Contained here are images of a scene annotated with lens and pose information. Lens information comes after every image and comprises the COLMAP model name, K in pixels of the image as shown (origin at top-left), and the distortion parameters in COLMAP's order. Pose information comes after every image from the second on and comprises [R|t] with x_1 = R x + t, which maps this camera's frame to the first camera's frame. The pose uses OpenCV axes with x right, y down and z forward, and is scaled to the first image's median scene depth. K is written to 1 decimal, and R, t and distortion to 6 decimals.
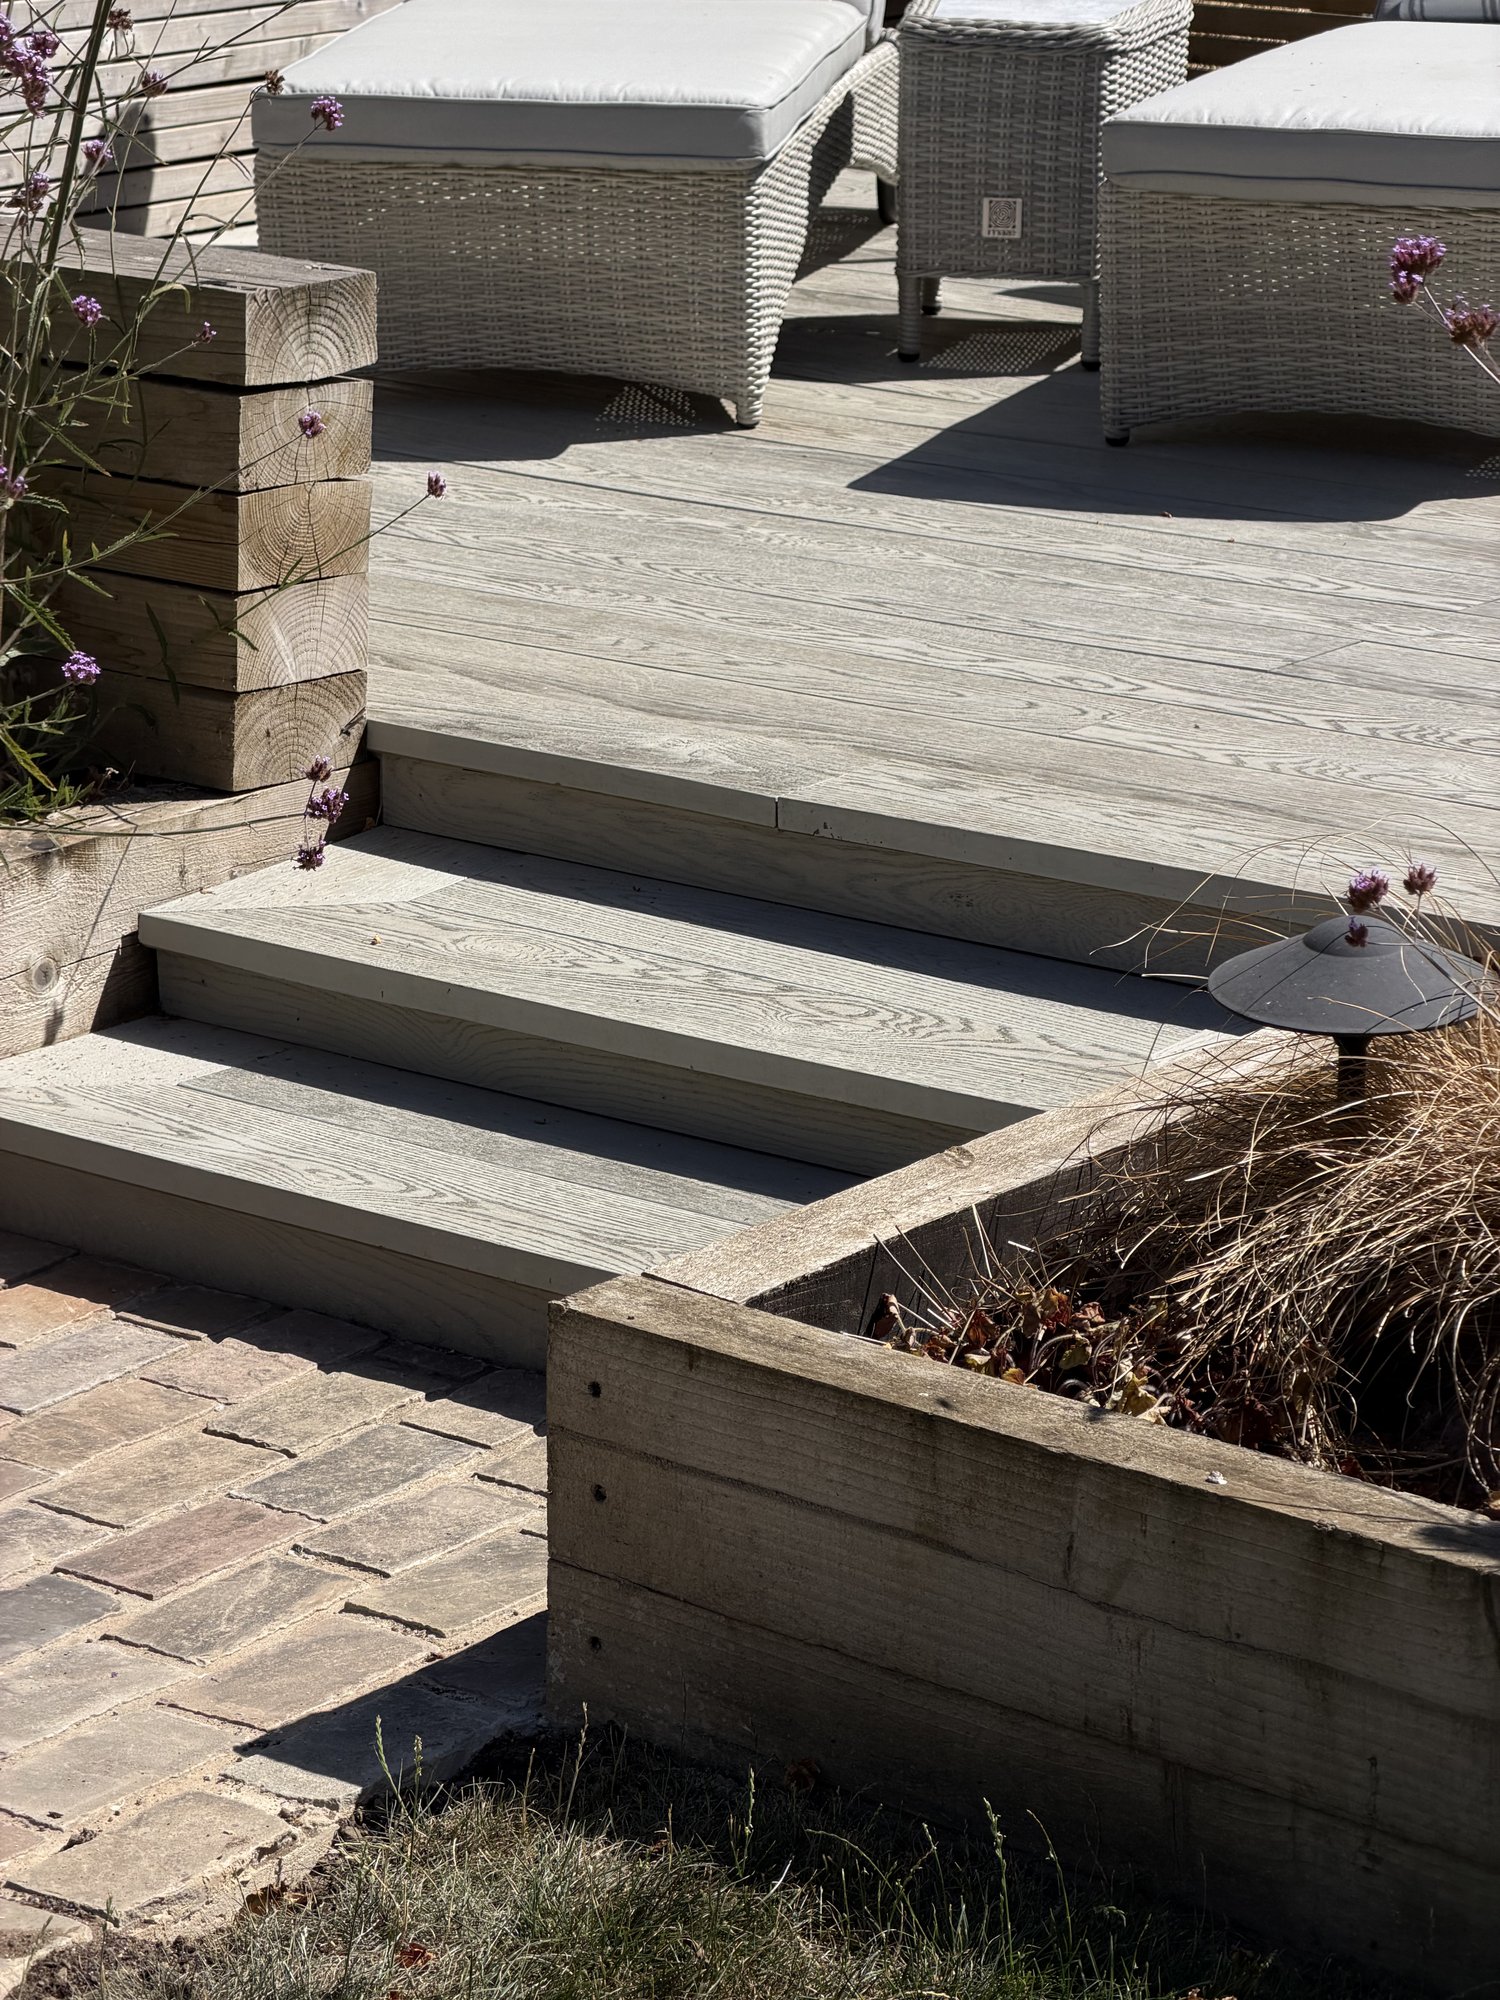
lens RADIAL K [[5854.0, 0, 855.8], [0, 5854.0, 1000.8], [0, 0, 1]] dist [0.071193, 3.586636]
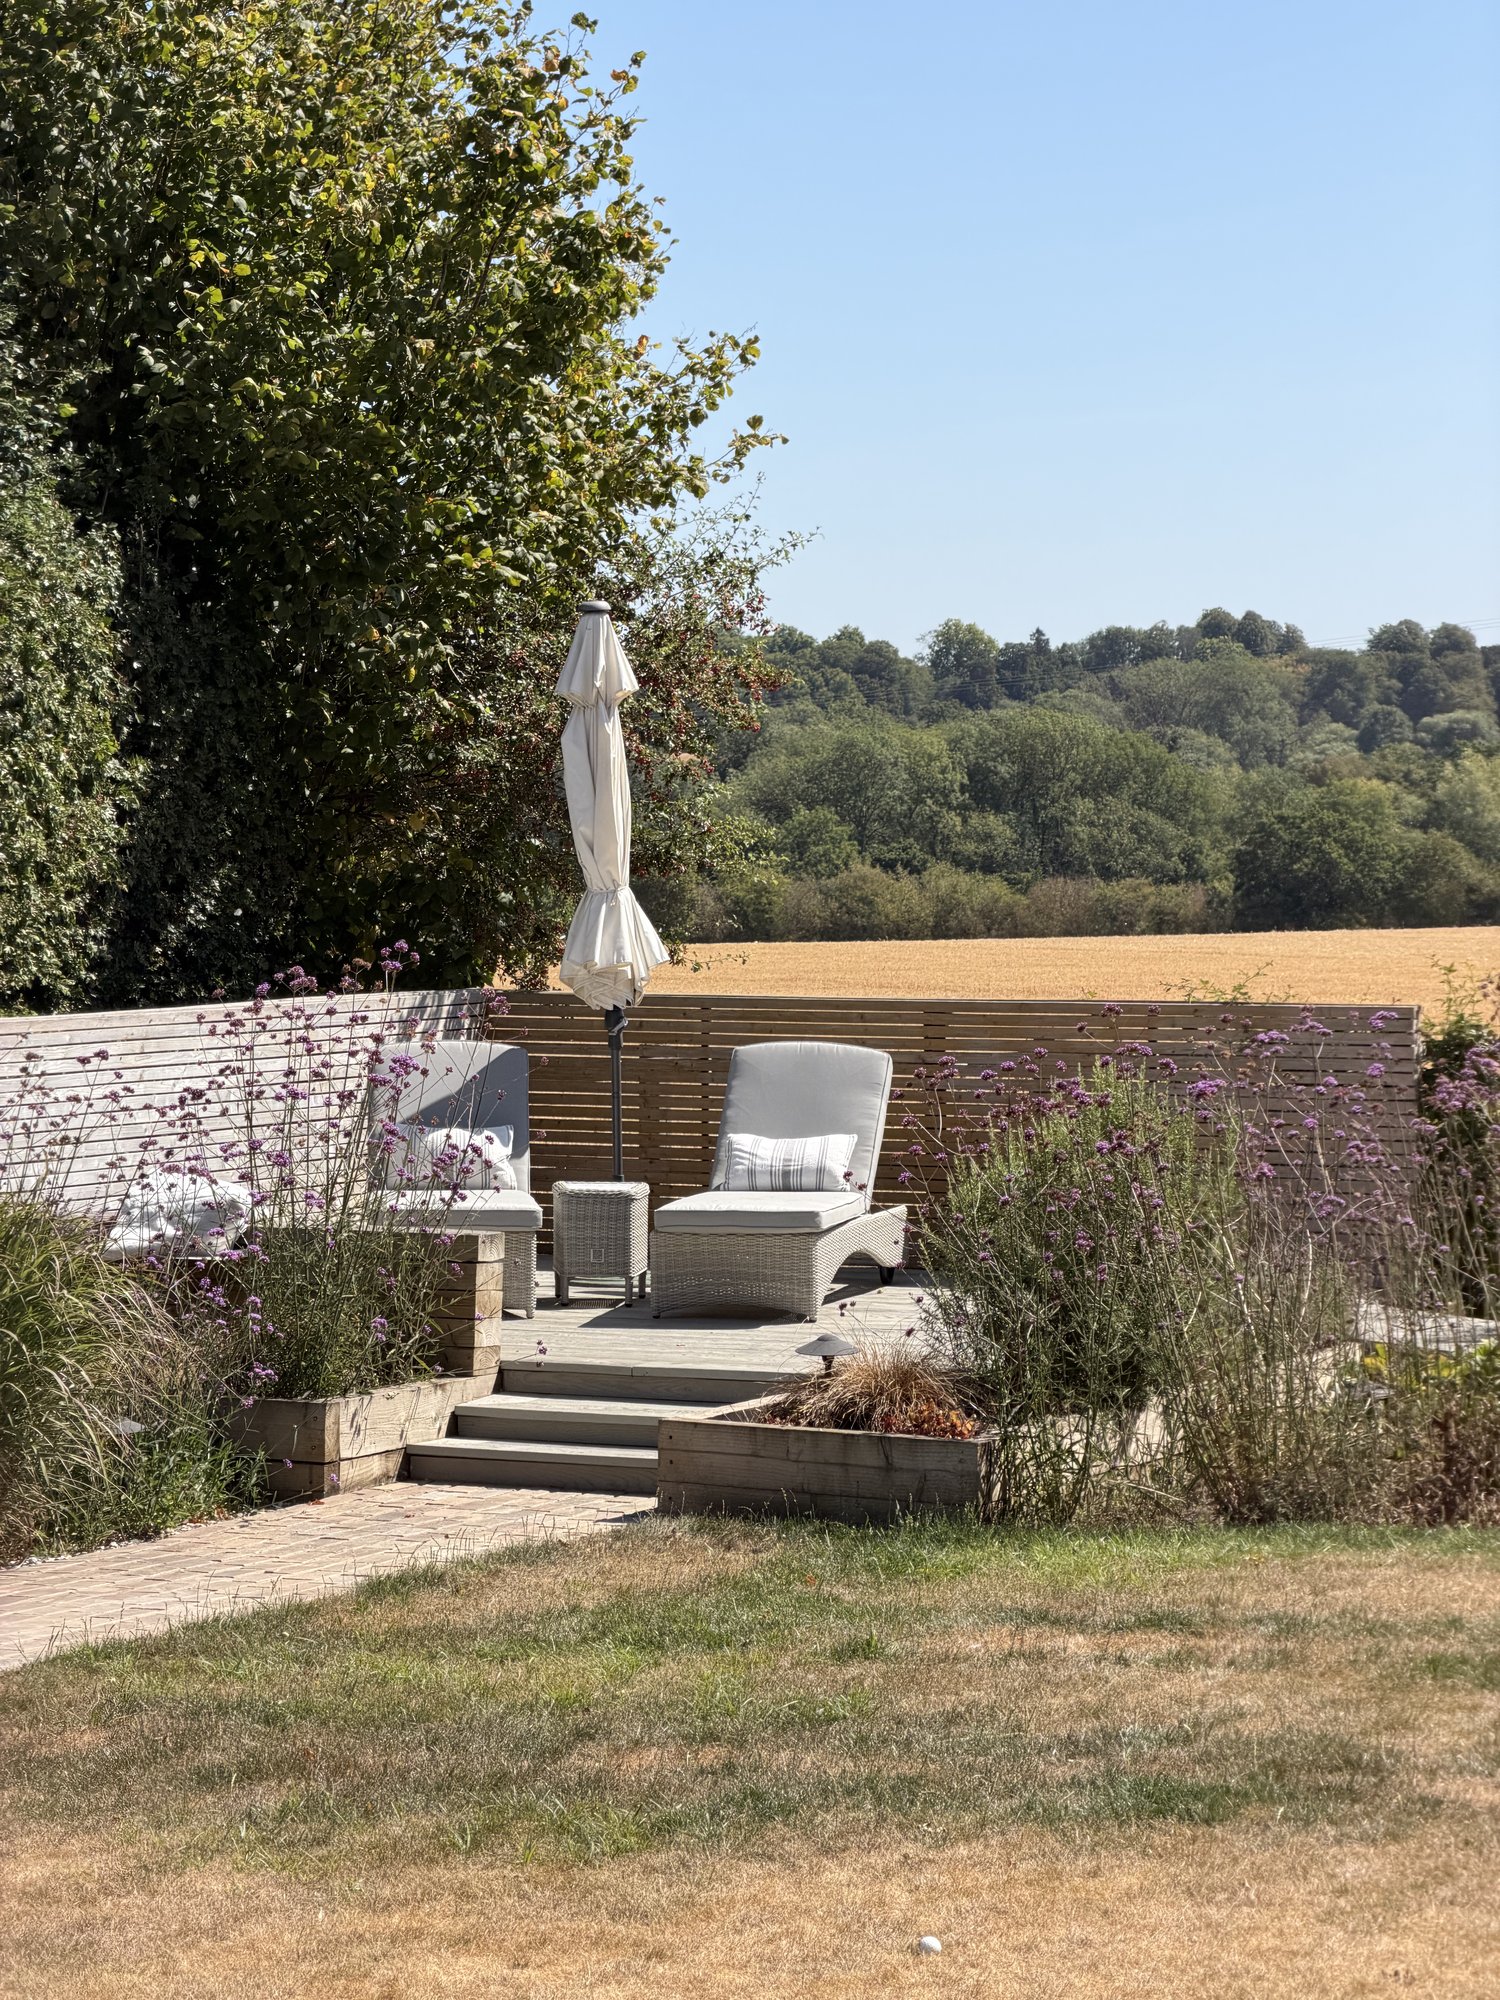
lens RADIAL K [[2706.0, 0, 750.0], [0, 2706.0, 1000.0], [0, 0, 1]] dist [0.202754, -0.380668]
pose [[0.990702, -0.003155, 0.136011, -0.247019], [0.037165, 0.967982, -0.248253, 0.243351], [-0.130873, 0.251000, 0.959099, -1.013409]]
